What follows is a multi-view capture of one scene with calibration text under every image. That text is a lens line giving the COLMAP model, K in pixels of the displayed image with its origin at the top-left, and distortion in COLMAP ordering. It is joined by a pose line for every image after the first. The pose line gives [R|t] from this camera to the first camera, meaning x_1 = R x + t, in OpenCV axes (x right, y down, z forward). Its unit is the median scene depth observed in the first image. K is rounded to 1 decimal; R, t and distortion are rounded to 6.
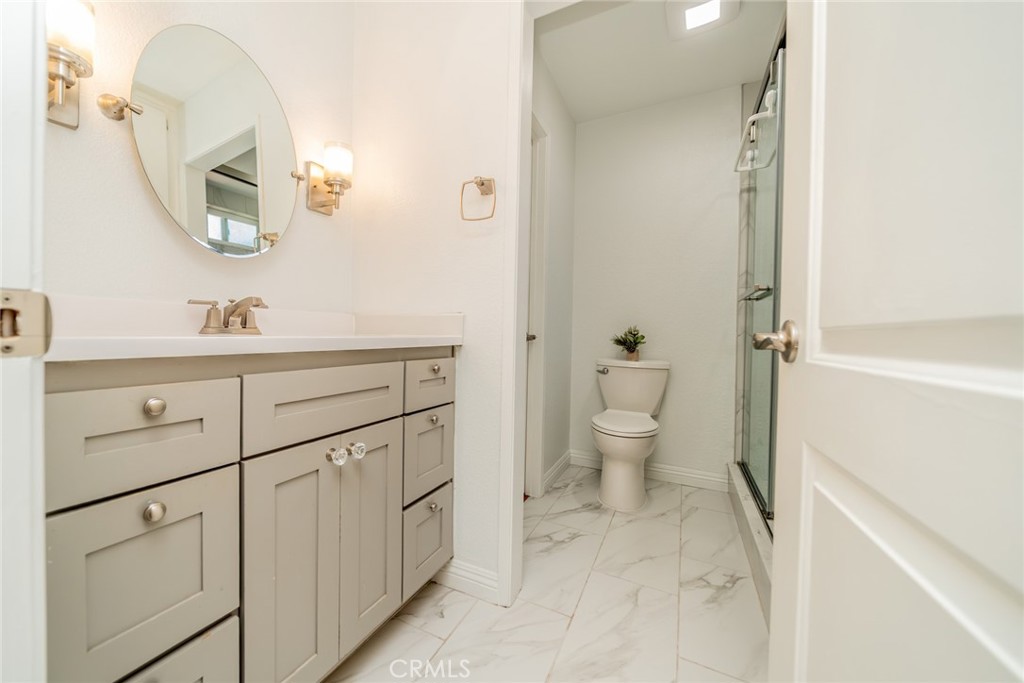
lens RADIAL K [[349.5, 0, 510.1], [0, 349.5, 338.5], [0, 0, 1]] dist [-0.005233, -0.000016]
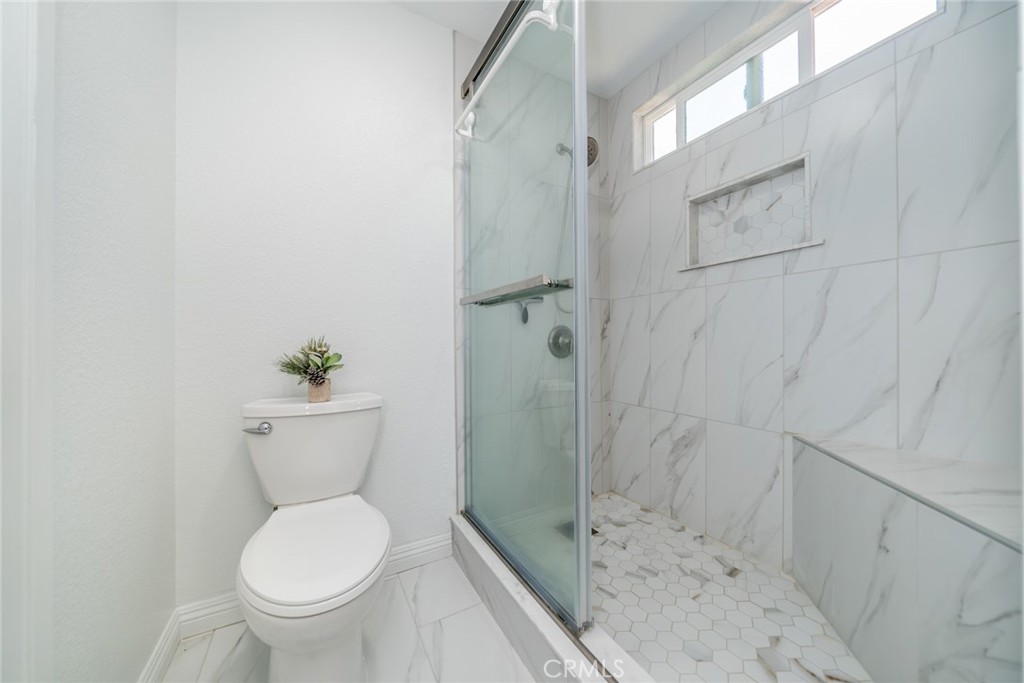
lens RADIAL K [[349.5, 0, 495.1], [0, 349.5, 345.8], [0, 0, 1]] dist [-0.005233, -0.000016]
pose [[0.614877, -0.020451, 0.788358, 0.089361], [0.020974, 0.999734, 0.009576, -0.021887], [-0.788344, 0.010647, 0.615142, 0.447771]]
